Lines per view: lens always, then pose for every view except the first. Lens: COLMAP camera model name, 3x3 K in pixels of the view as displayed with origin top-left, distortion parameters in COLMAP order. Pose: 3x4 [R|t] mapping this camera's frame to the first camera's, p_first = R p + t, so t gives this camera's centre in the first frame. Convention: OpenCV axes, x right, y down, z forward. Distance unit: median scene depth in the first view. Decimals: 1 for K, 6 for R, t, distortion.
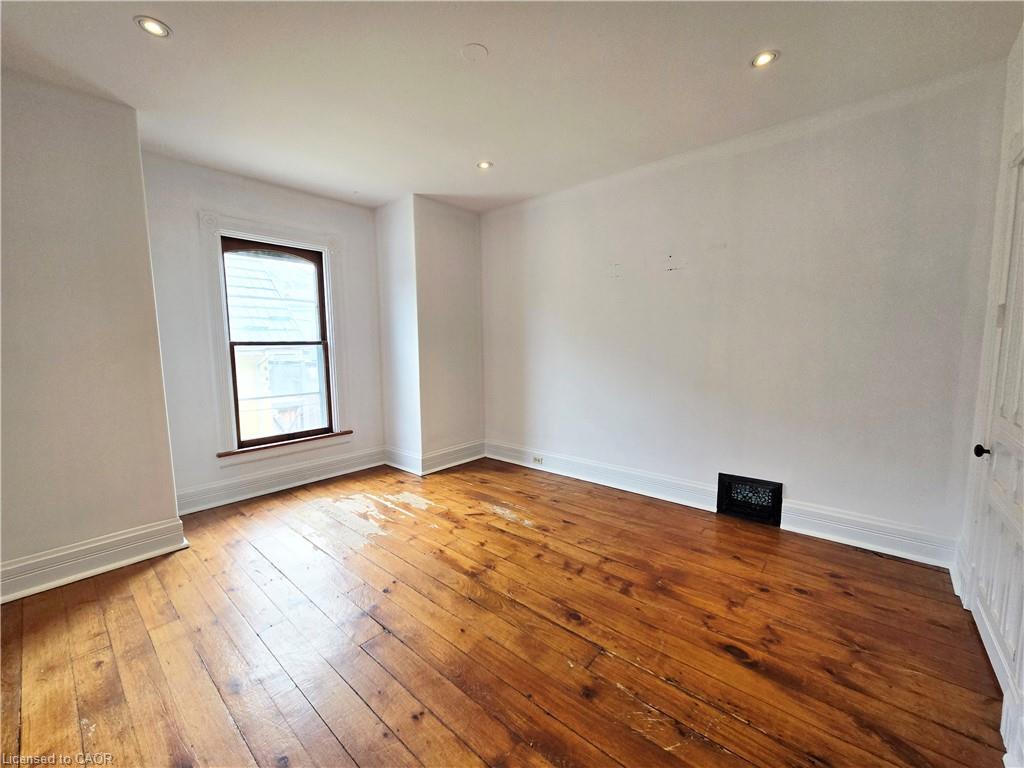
lens RADIAL K [[417.6, 0, 507.0], [0, 417.6, 384.0], [0, 0, 1]] dist [0.000617, 0.000229]
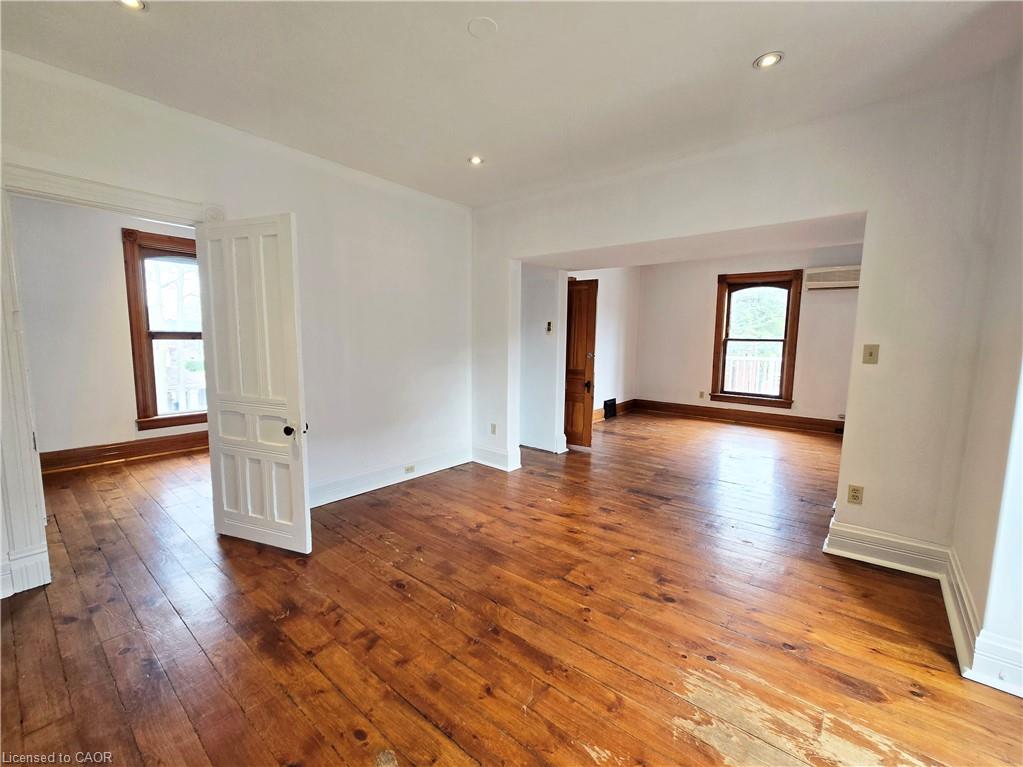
lens RADIAL K [[417.2, 0, 506.5], [0, 417.2, 383.5], [0, 0, 1]] dist [0.000617, 0.000229]
pose [[-0.999730, 0.003149, -0.023004, -0.089591], [-0.001761, 0.977622, 0.210362, -0.196009], [0.023151, 0.210346, -0.977353, 1.782522]]
